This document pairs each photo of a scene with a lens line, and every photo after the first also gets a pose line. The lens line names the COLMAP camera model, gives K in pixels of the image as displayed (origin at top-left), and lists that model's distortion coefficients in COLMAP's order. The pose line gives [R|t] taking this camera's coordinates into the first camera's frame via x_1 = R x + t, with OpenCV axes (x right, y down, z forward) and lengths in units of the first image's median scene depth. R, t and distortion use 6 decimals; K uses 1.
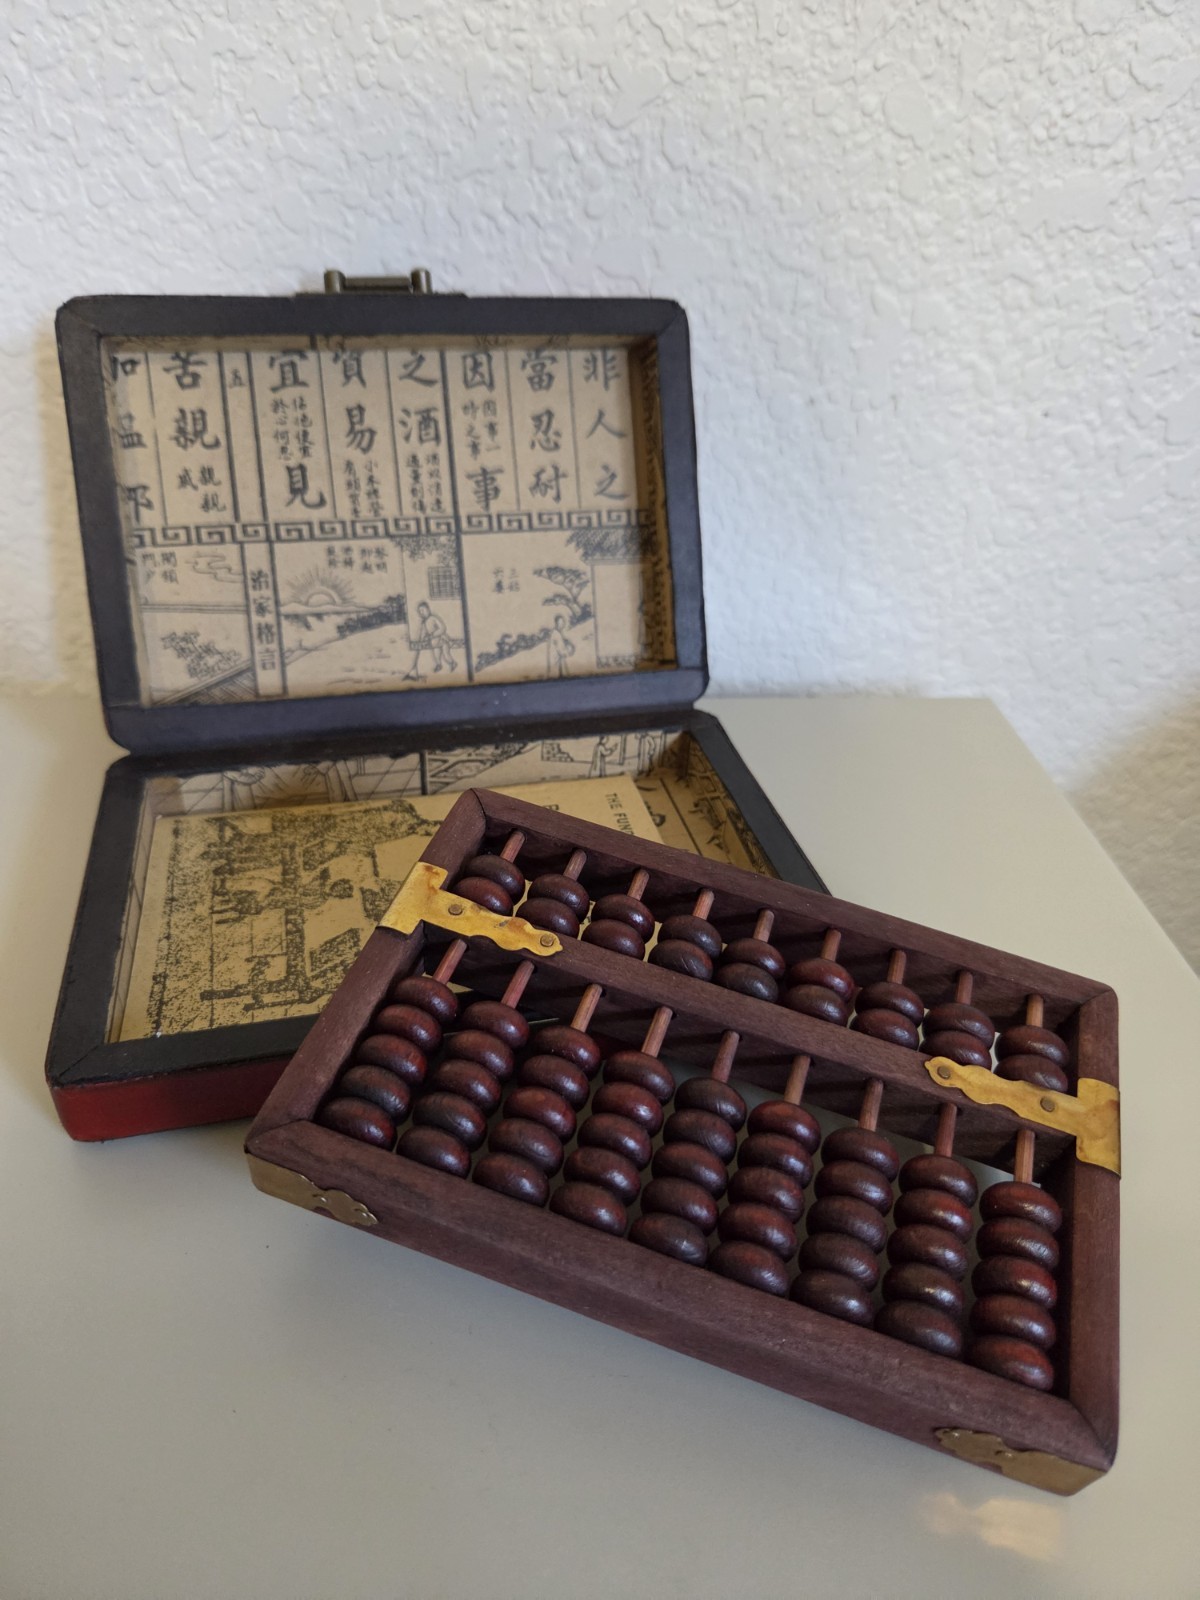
lens RADIAL K [[1085.8, 0, 599.6], [0, 1085.8, 791.3], [0, 0, 1]] dist [0.005897, -0.023894]
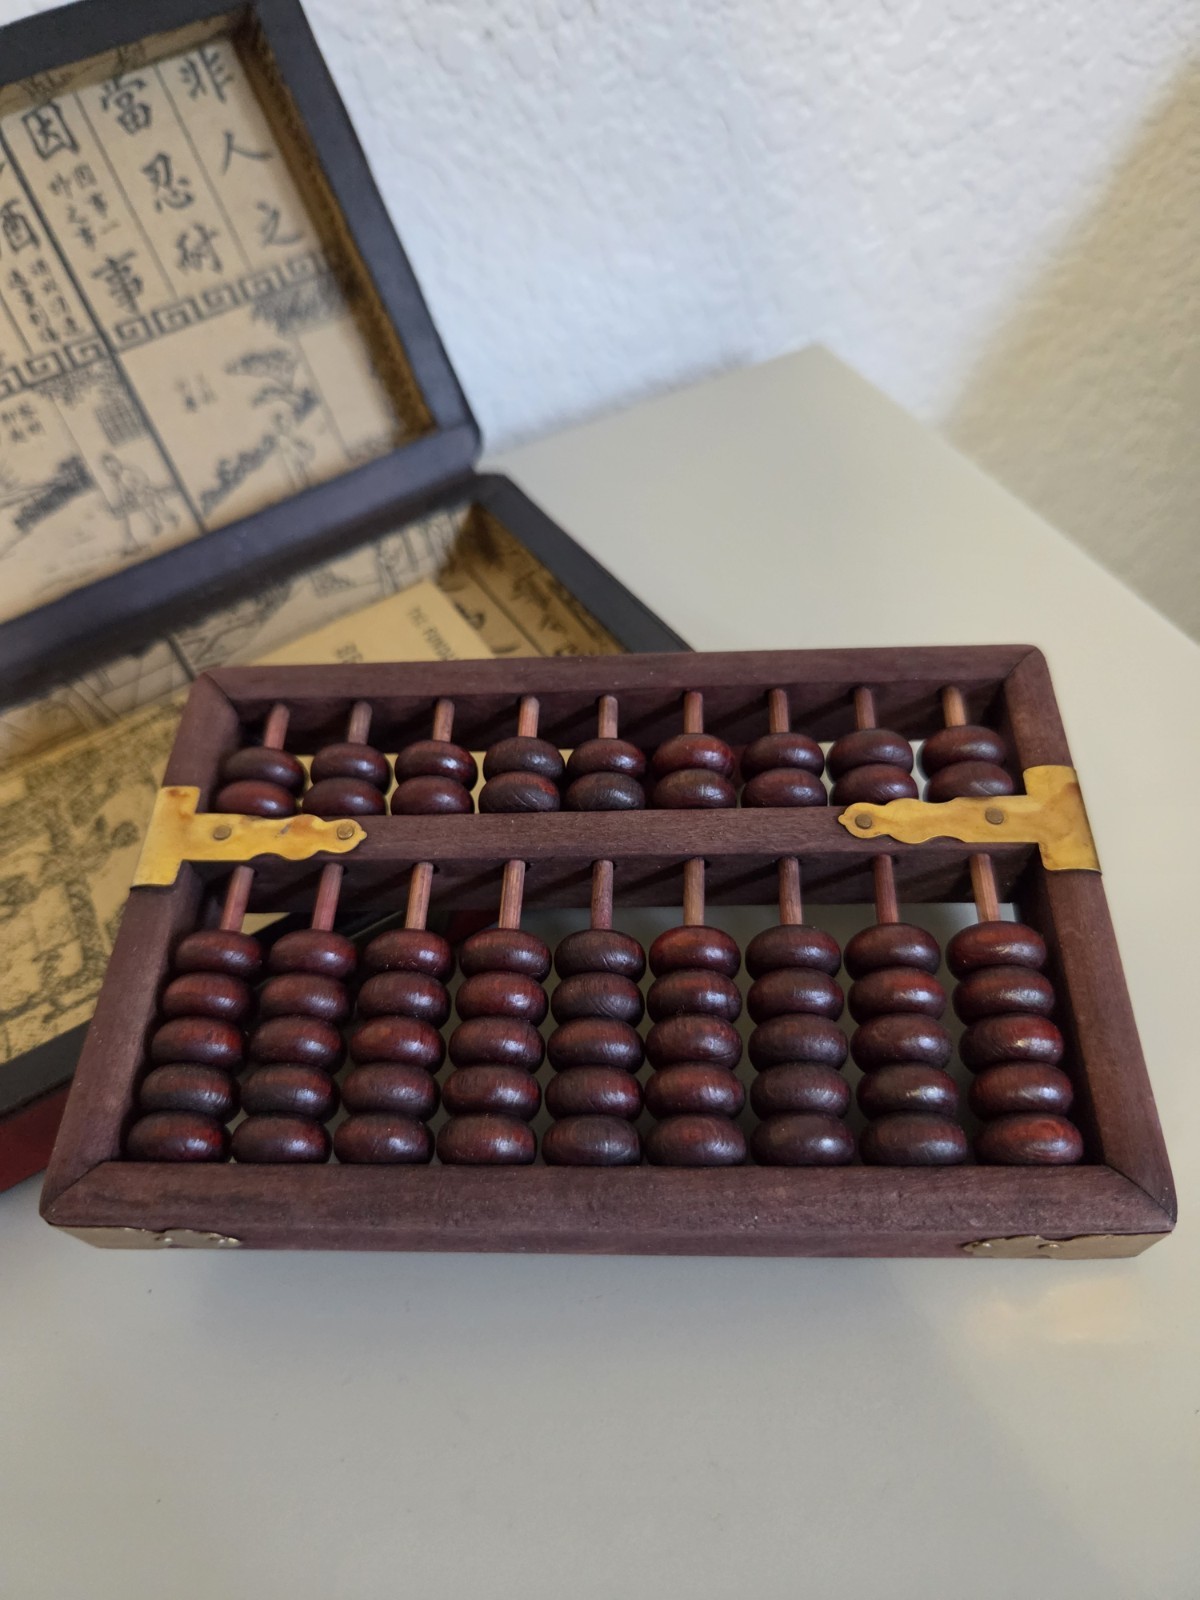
lens RADIAL K [[1085.8, 0, 587.2], [0, 1085.8, 786.6], [0, 0, 1]] dist [0.005897, -0.023894]
pose [[0.942862, -0.333023, 0.010333, 0.082237], [0.324230, 0.924227, 0.201688, 0.004223], [-0.076717, -0.186814, 0.979395, 0.154510]]
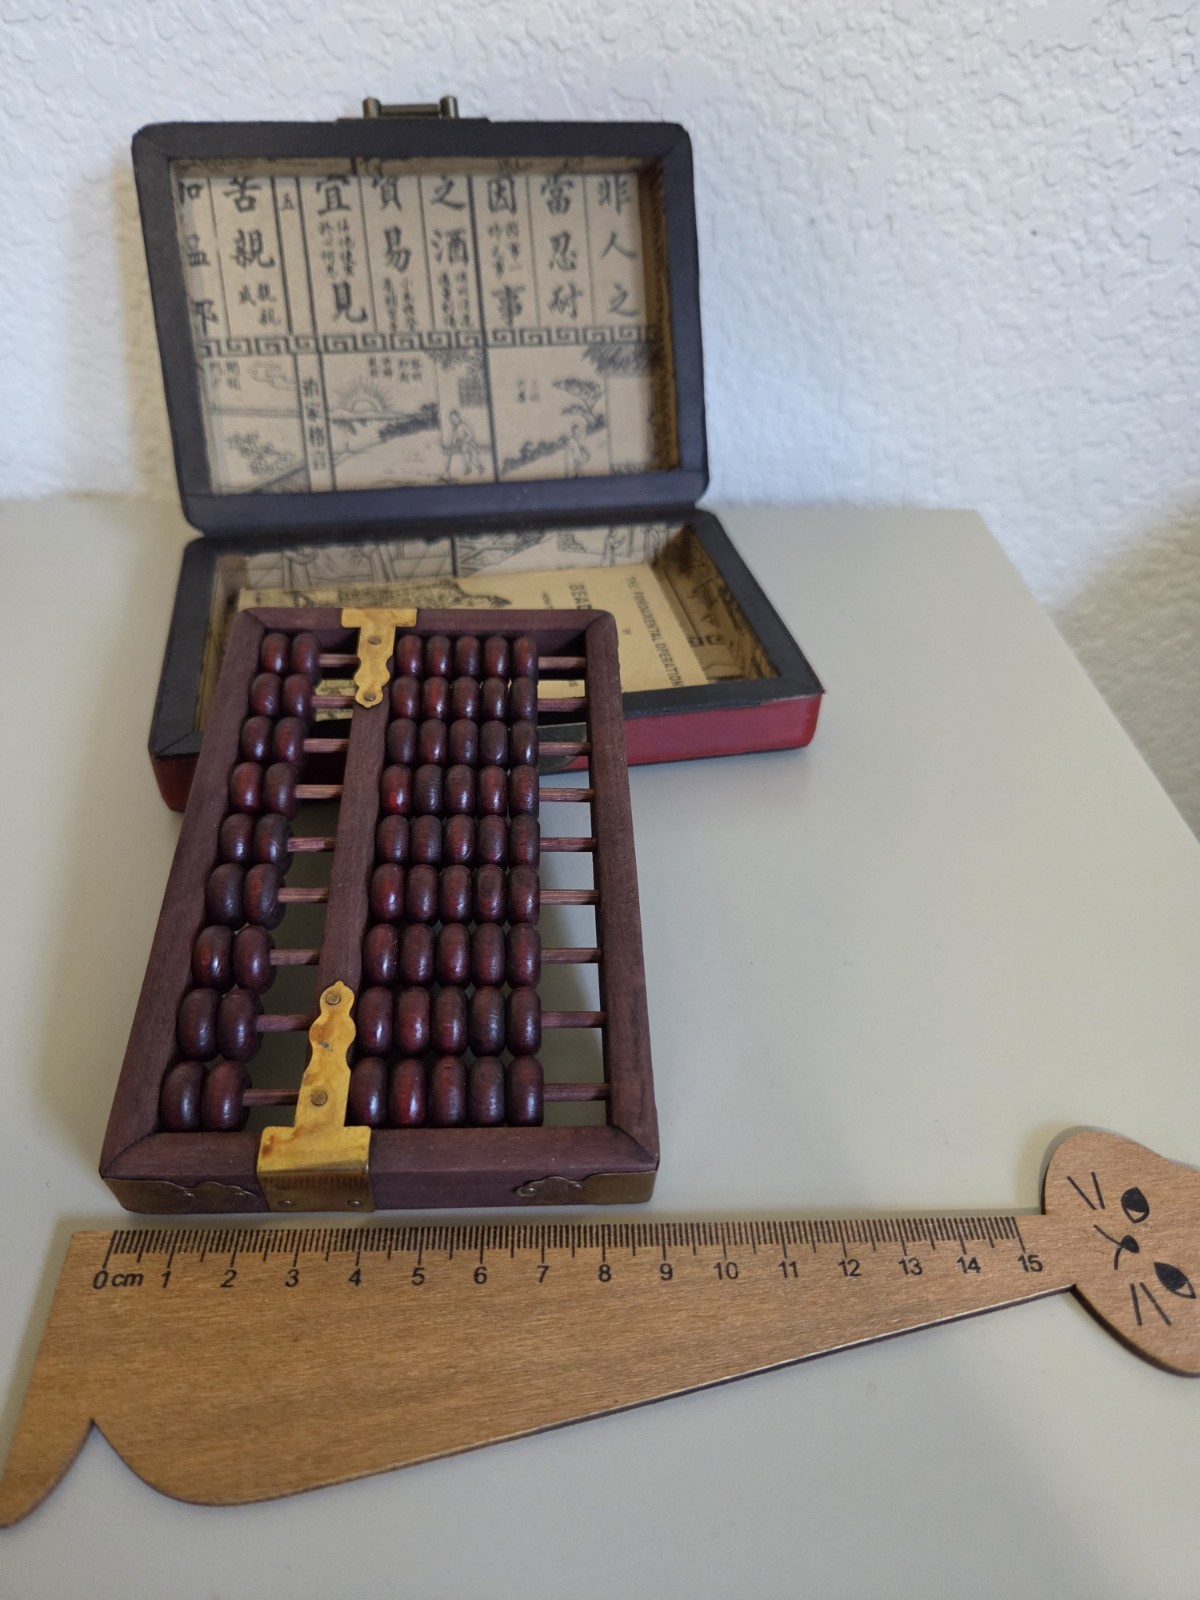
lens RADIAL K [[1085.8, 0, 594.2], [0, 1085.8, 800.0], [0, 0, 1]] dist [0.005897, -0.023894]
pose [[0.998626, 0.012998, -0.050769, 0.045773], [-0.007759, 0.994748, 0.102060, 0.114562], [0.051829, -0.101526, 0.993482, -0.155553]]
